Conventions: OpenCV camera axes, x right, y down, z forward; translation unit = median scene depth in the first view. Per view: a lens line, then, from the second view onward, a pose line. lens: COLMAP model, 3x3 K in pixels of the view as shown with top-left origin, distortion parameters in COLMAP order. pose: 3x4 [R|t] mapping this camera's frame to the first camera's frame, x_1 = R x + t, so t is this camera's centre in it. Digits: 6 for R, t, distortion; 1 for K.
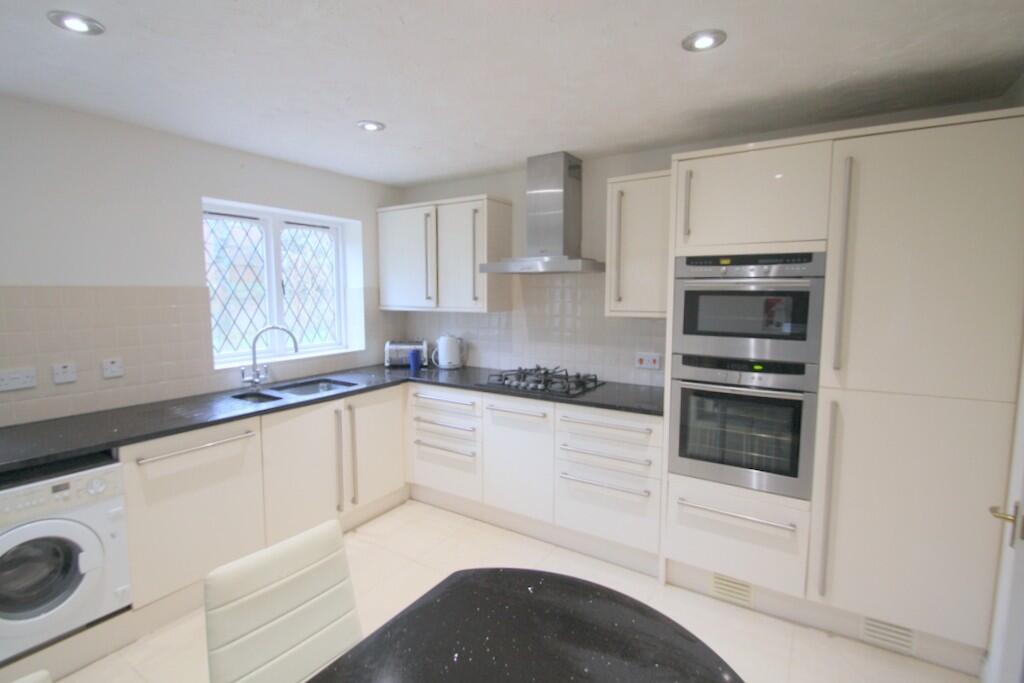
lens RADIAL K [[486.5, 0, 511.7], [0, 486.5, 340.0], [0, 0, 1]] dist [0.000434, -0.000847]
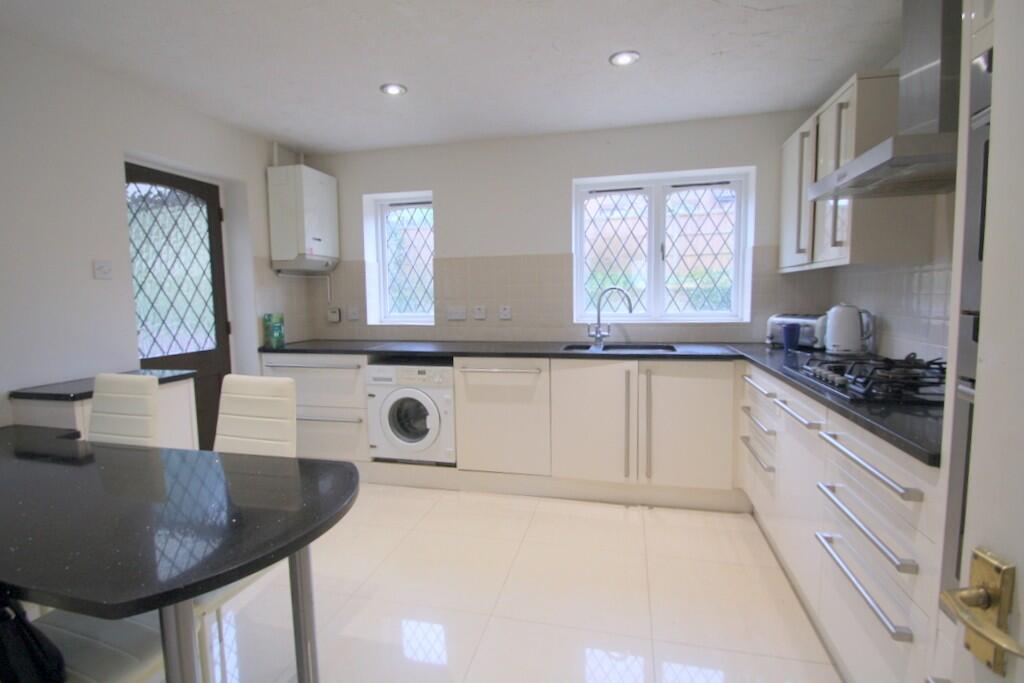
lens RADIAL K [[486.5, 0, 508.6], [0, 486.5, 340.4], [0, 0, 1]] dist [0.000434, -0.000847]
pose [[0.323702, 0.083386, -0.942478, 0.411946], [-0.077214, 0.995115, 0.061523, 0.037008], [0.943003, 0.052857, 0.328559, 0.400680]]
